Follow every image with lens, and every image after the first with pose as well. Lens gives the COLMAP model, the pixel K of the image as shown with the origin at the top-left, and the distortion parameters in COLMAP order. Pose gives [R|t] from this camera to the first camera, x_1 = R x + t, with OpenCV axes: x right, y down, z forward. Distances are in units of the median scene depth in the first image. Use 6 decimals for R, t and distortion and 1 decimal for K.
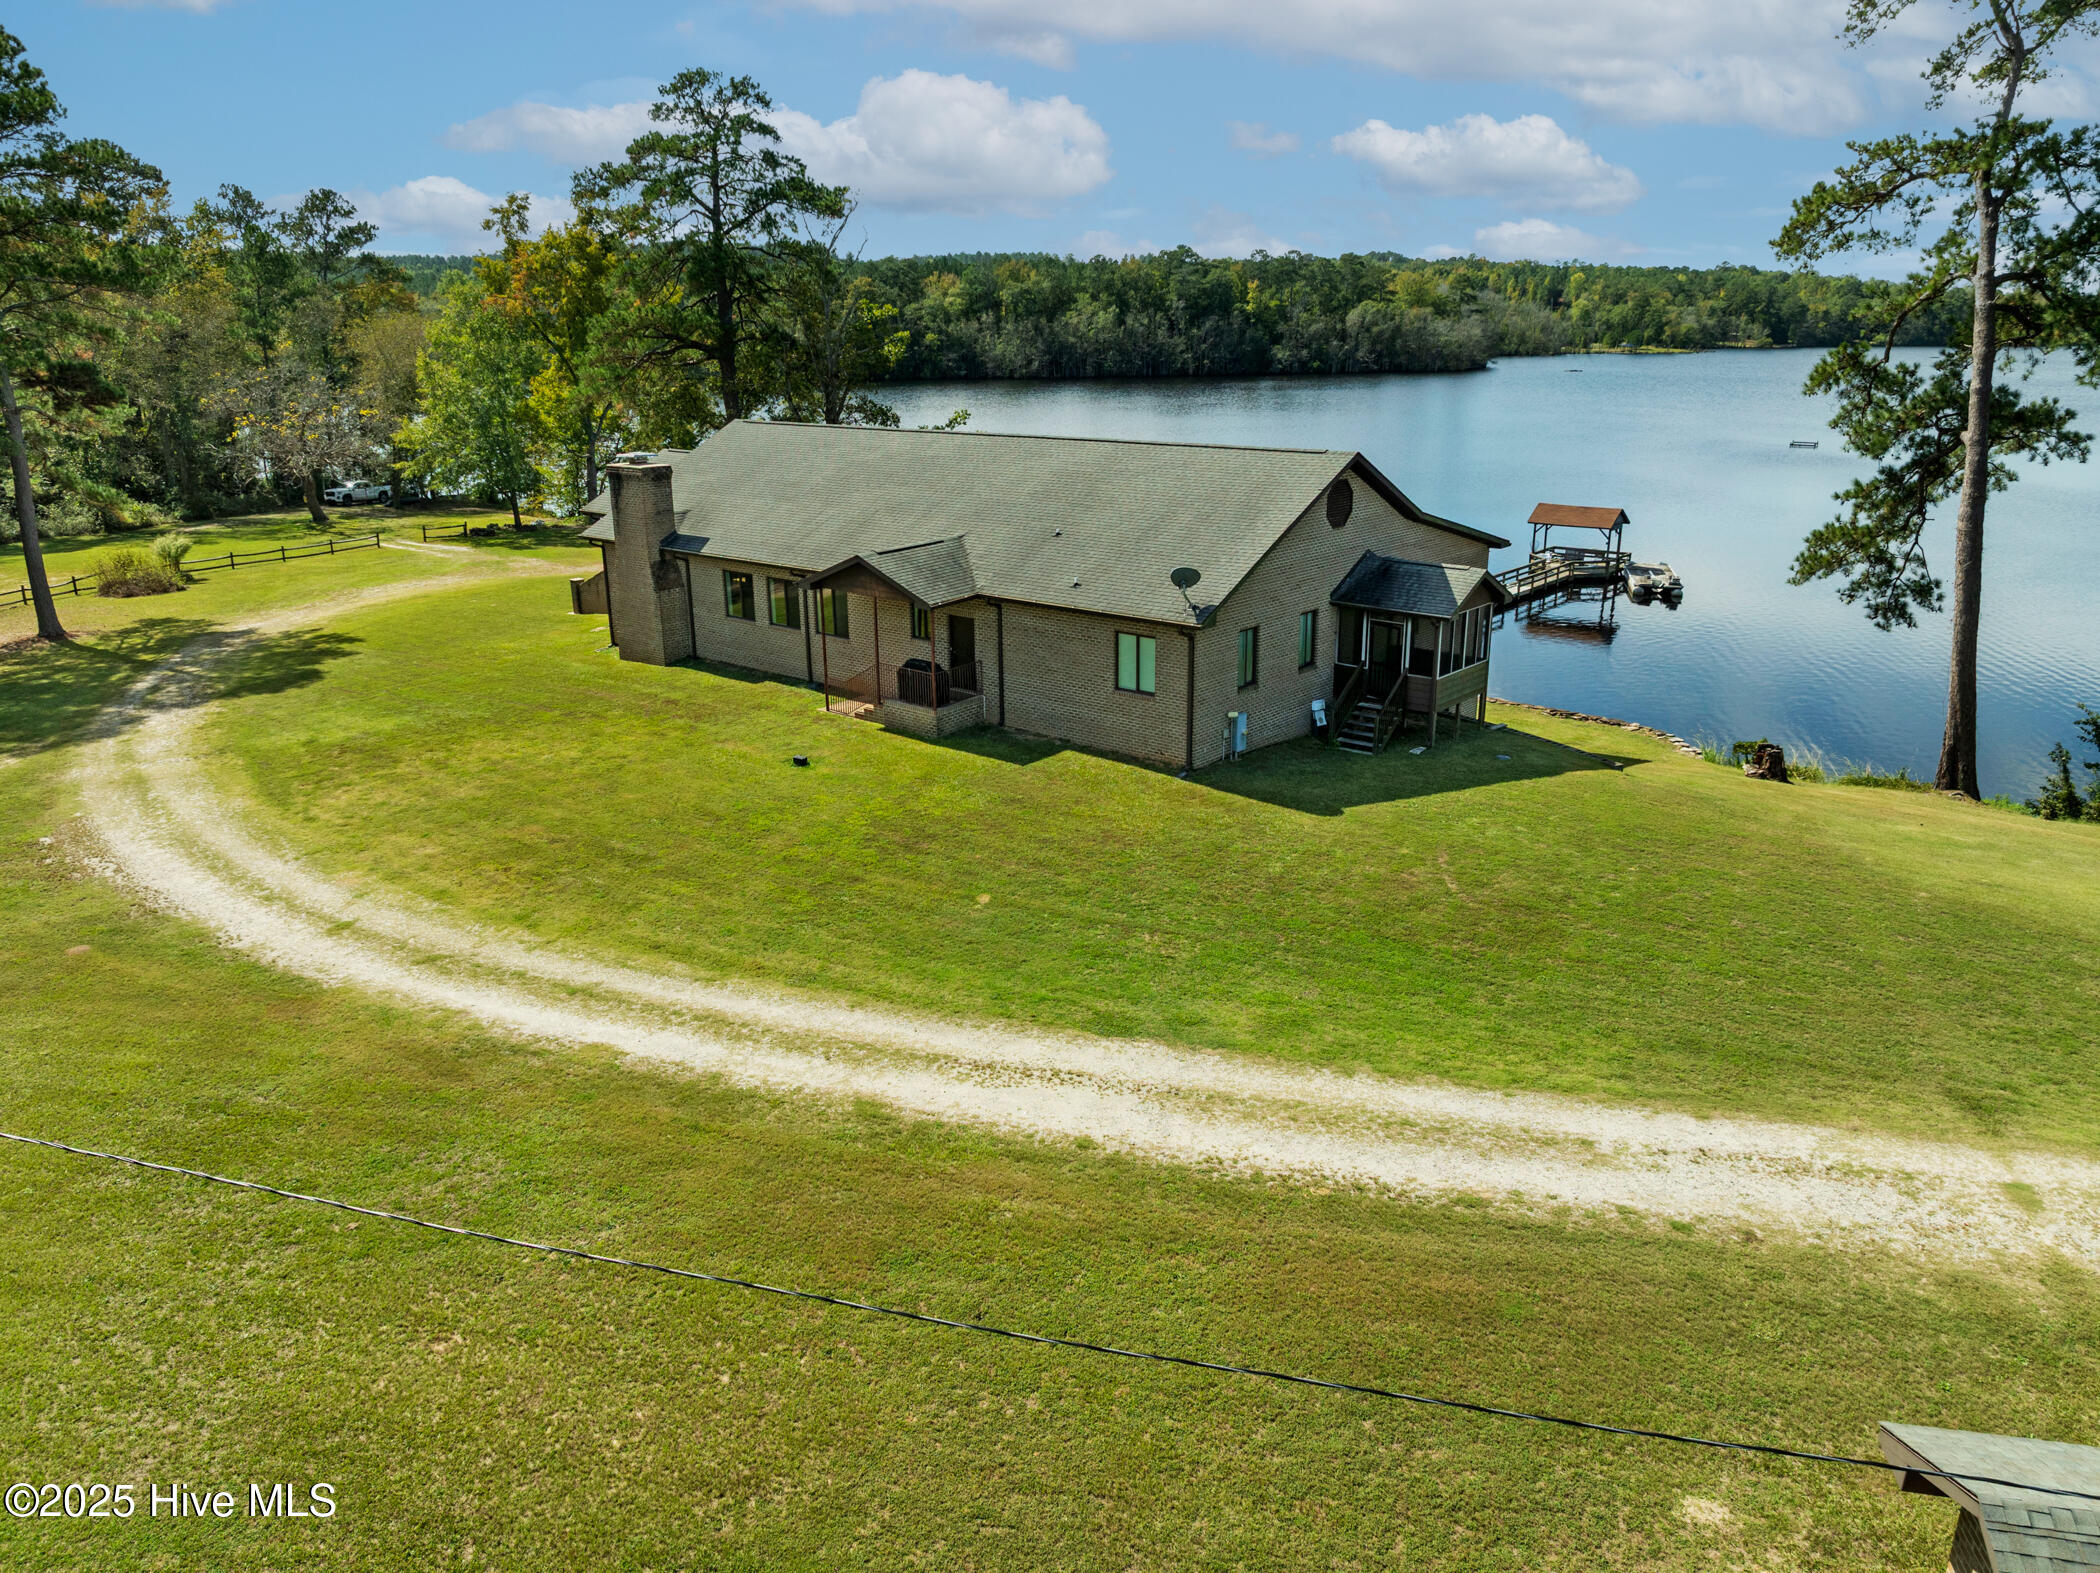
lens RADIAL K [[1480.7, 0, 1048.5], [0, 1480.7, 792.6], [0, 0, 1]] dist [-0.029760, -0.015797]
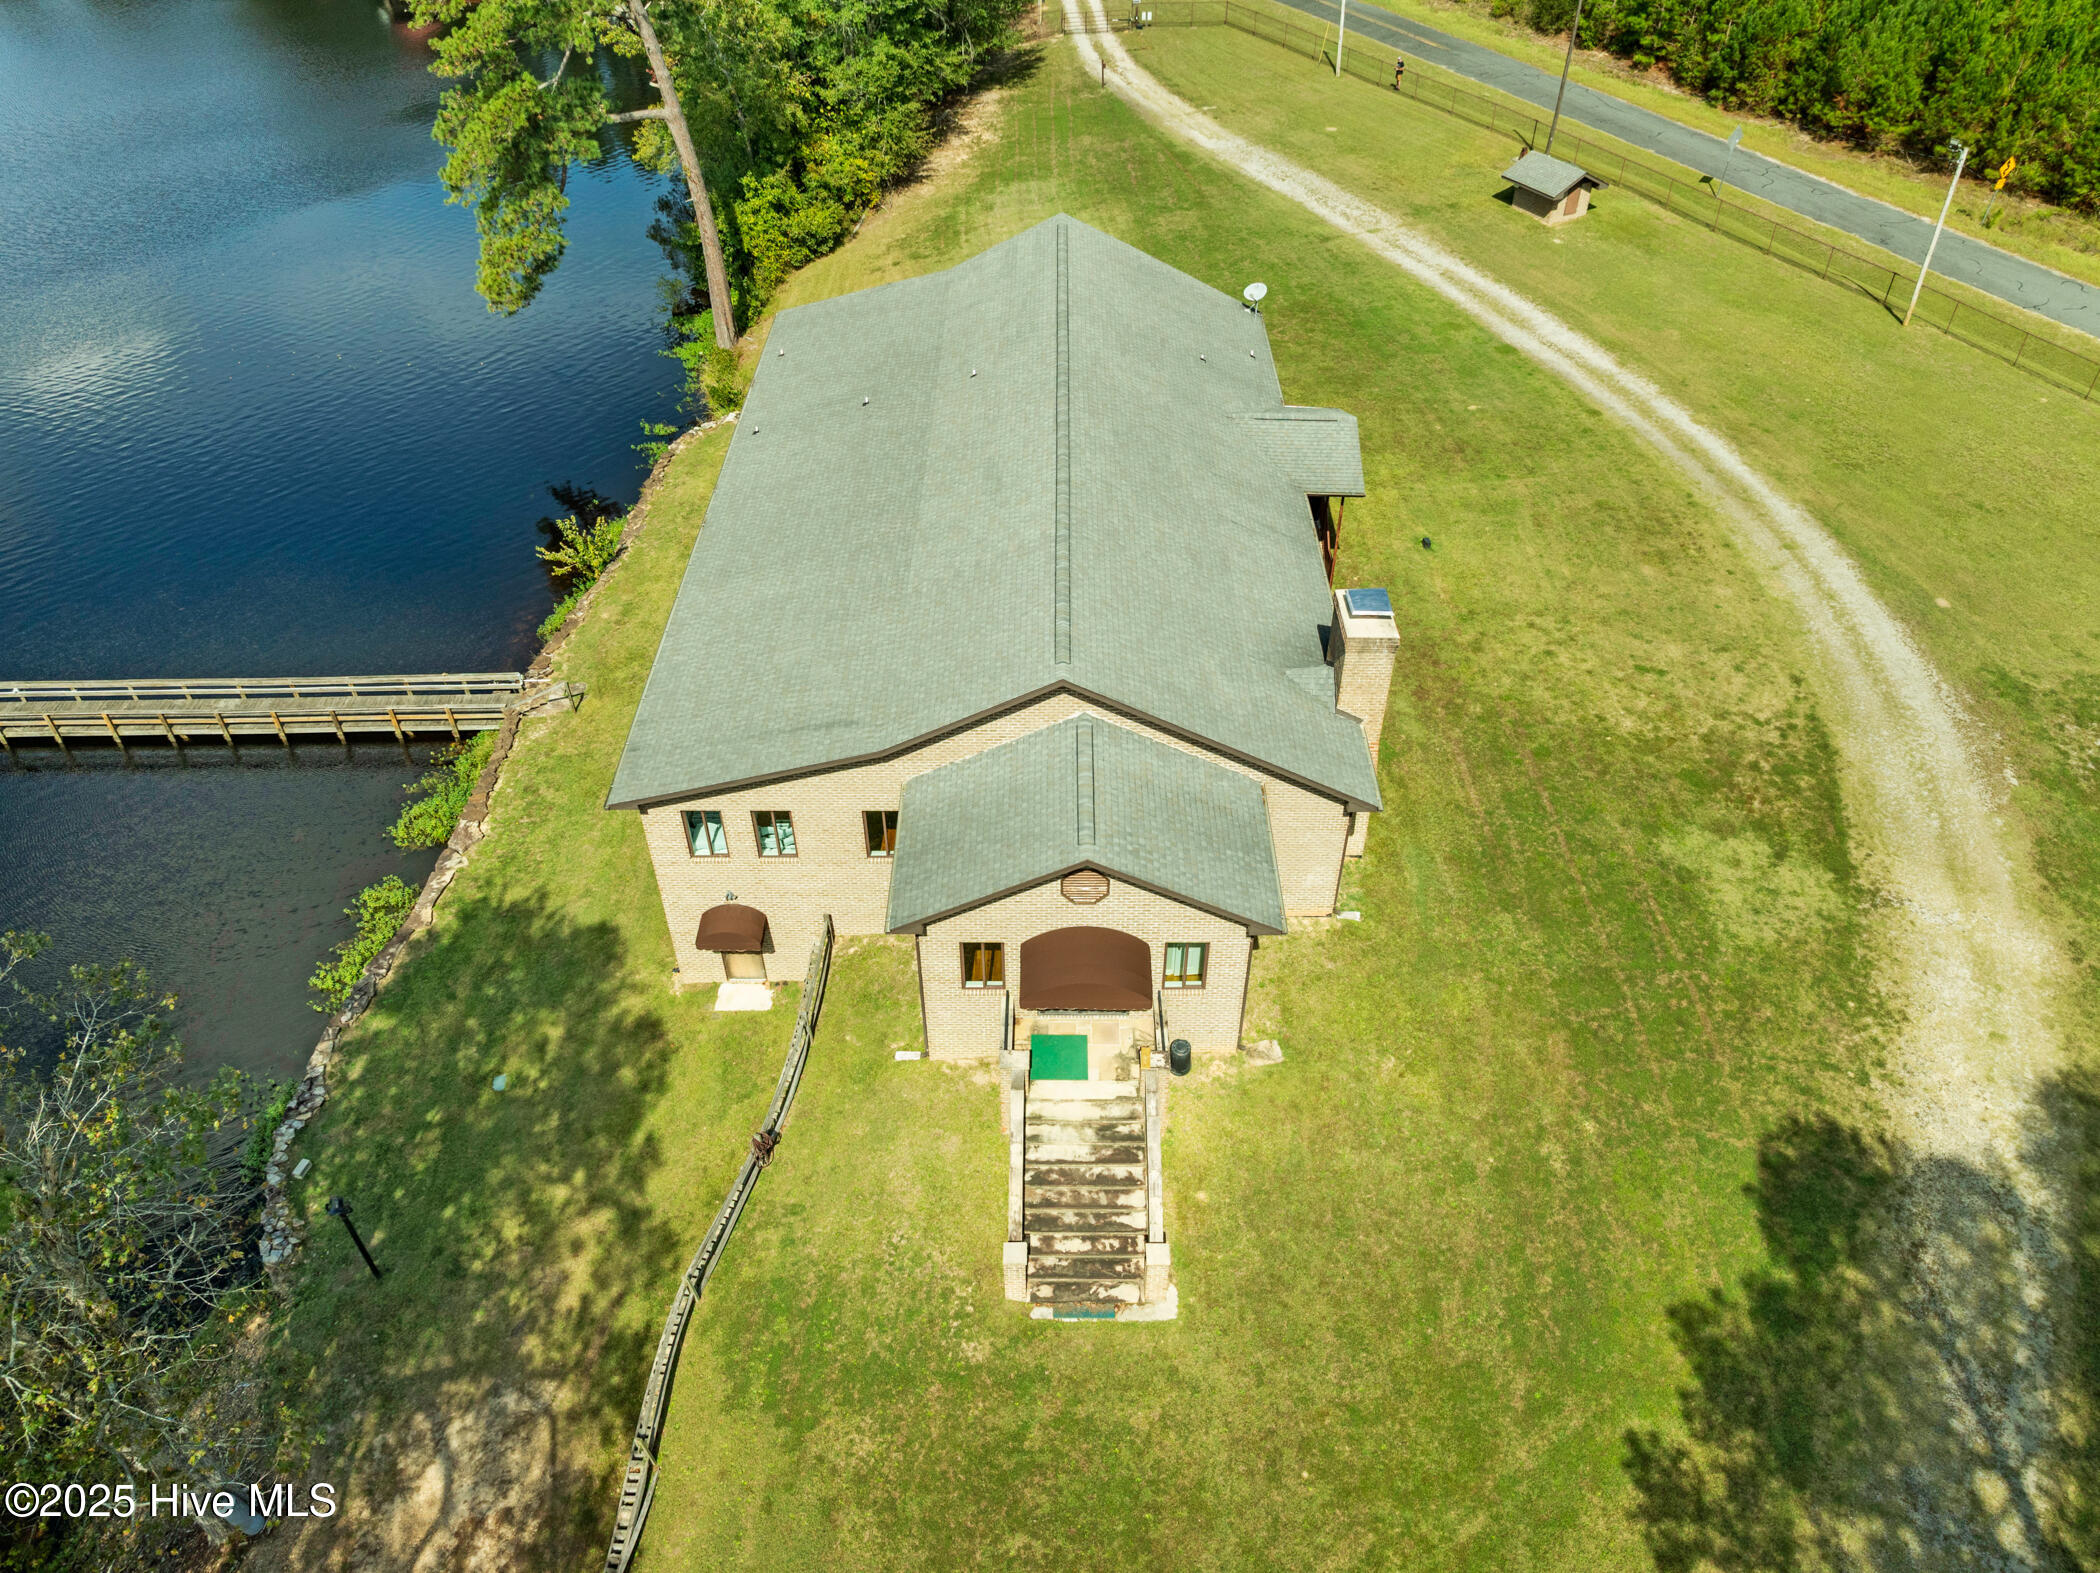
lens RADIAL K [[1482.2, 0, 1048.9], [0, 1482.2, 789.6], [0, 0, 1]] dist [-0.043595, 0.010459]
pose [[-0.649248, -0.492710, 0.579408, -0.737871], [0.240803, 0.589451, 0.771078, -0.881282], [-0.721451, 0.640144, -0.264054, 1.584633]]
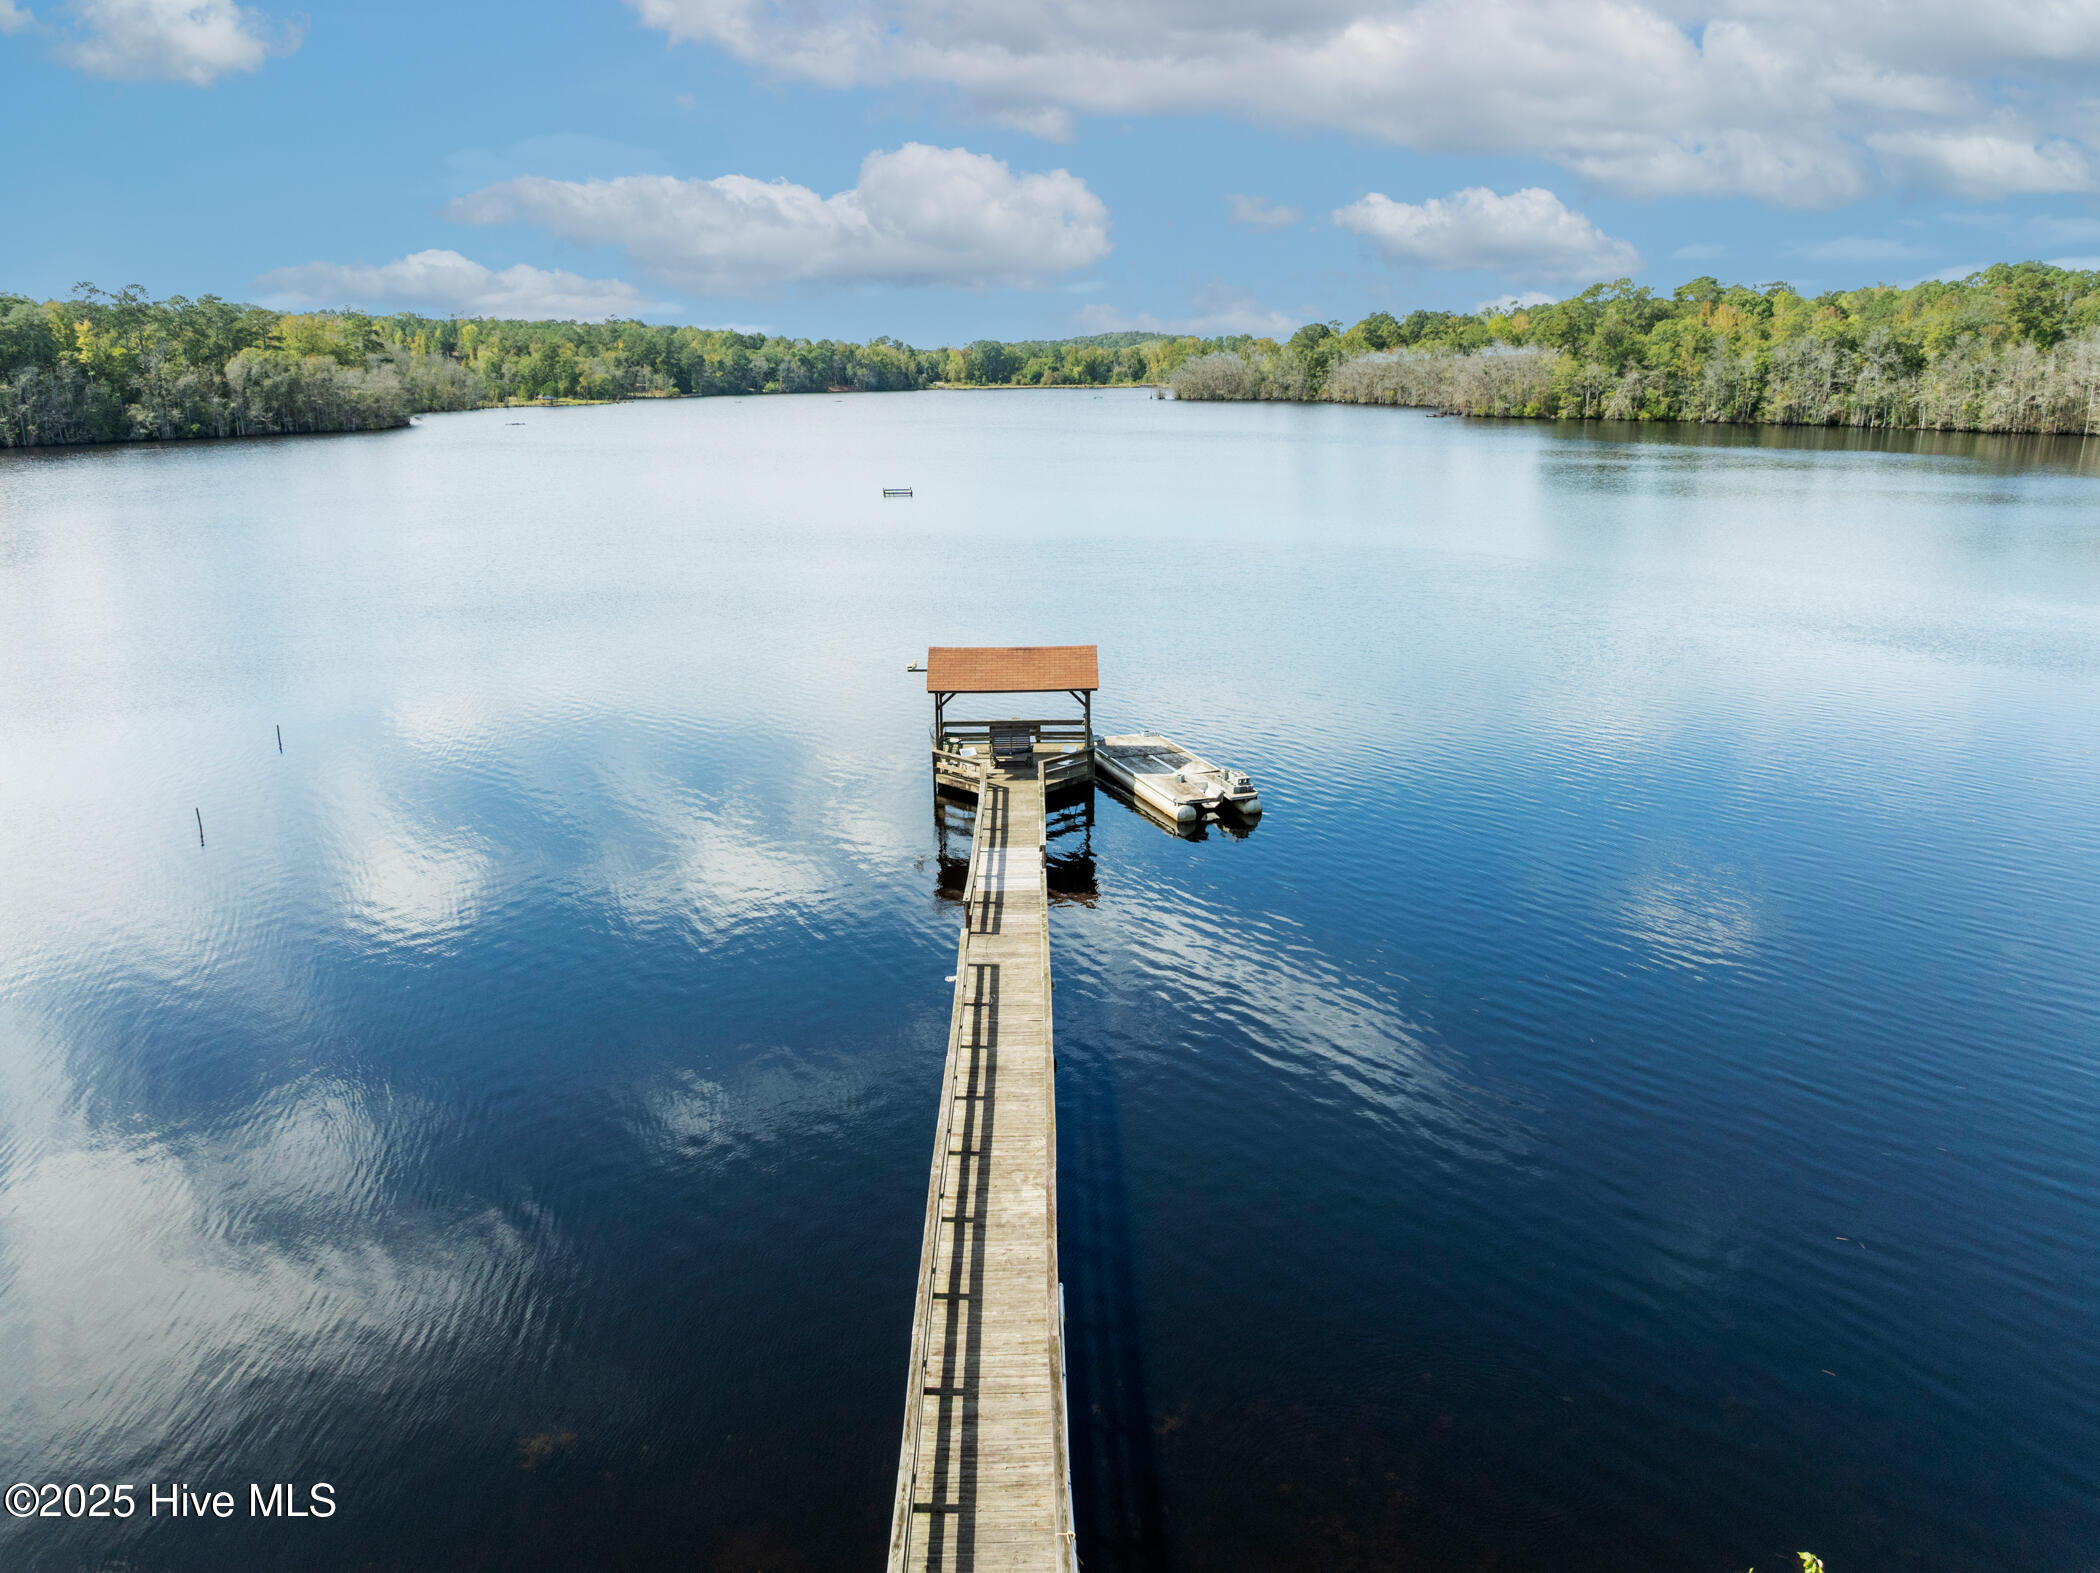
lens RADIAL K [[1482.2, 0, 1048.9], [0, 1482.2, 789.6], [0, 0, 1]] dist [-0.043595, 0.010459]
pose [[0.762410, -0.173665, 0.623356, 0.098259], [0.197797, 0.979752, 0.031035, -0.339771], [-0.616123, 0.099636, 0.781322, 1.279138]]
